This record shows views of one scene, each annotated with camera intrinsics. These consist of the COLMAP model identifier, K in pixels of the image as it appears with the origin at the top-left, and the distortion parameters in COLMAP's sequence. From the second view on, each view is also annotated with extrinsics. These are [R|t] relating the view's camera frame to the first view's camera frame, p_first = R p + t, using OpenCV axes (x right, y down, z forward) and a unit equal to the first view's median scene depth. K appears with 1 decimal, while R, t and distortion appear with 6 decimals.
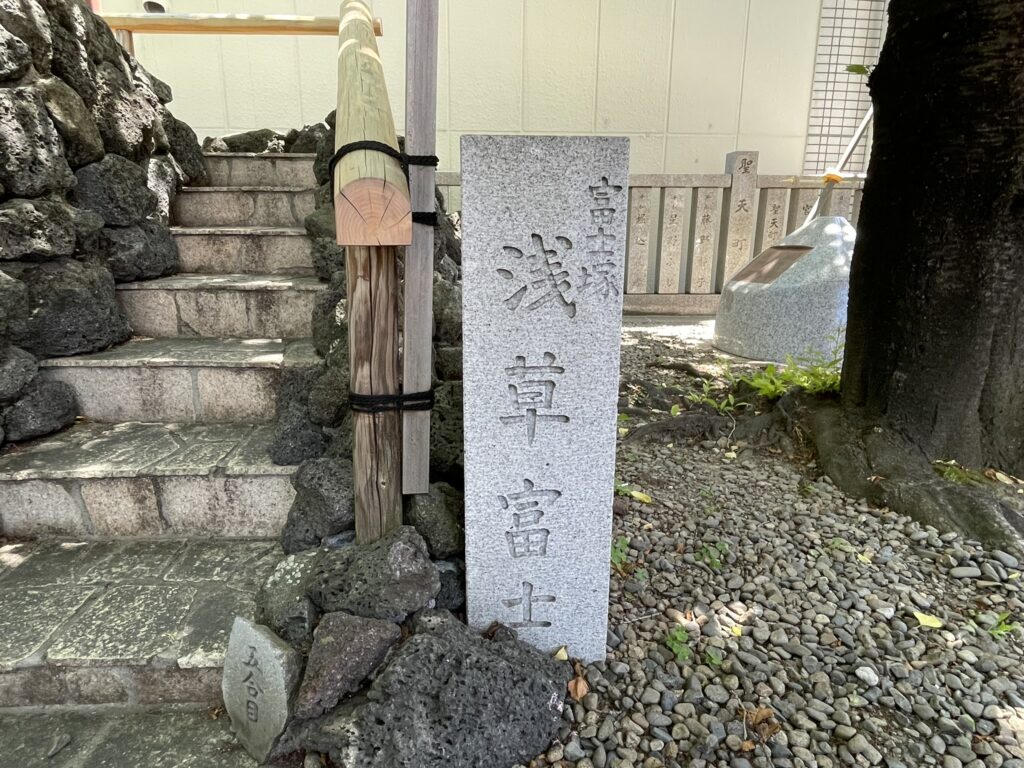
lens RADIAL K [[599.3, 0, 513.2], [0, 599.3, 387.2], [0, 0, 1]] dist [-0.007849, -0.001581]
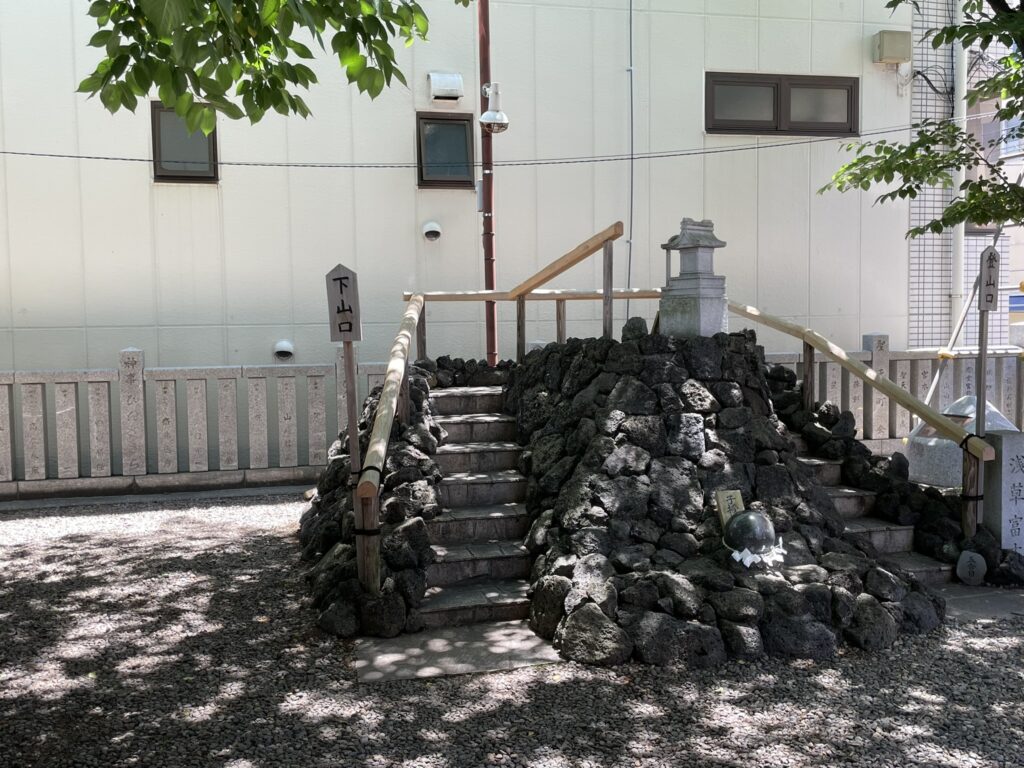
lens RADIAL K [[916.3, 0, 510.9], [0, 916.3, 383.0], [0, 0, 1]] dist [0.012235, 0.005266]
pose [[0.982698, -0.030782, 0.182638, -3.123868], [0.064697, 0.981026, -0.182762, 0.139453], [-0.173547, 0.191416, 0.966044, -3.223301]]
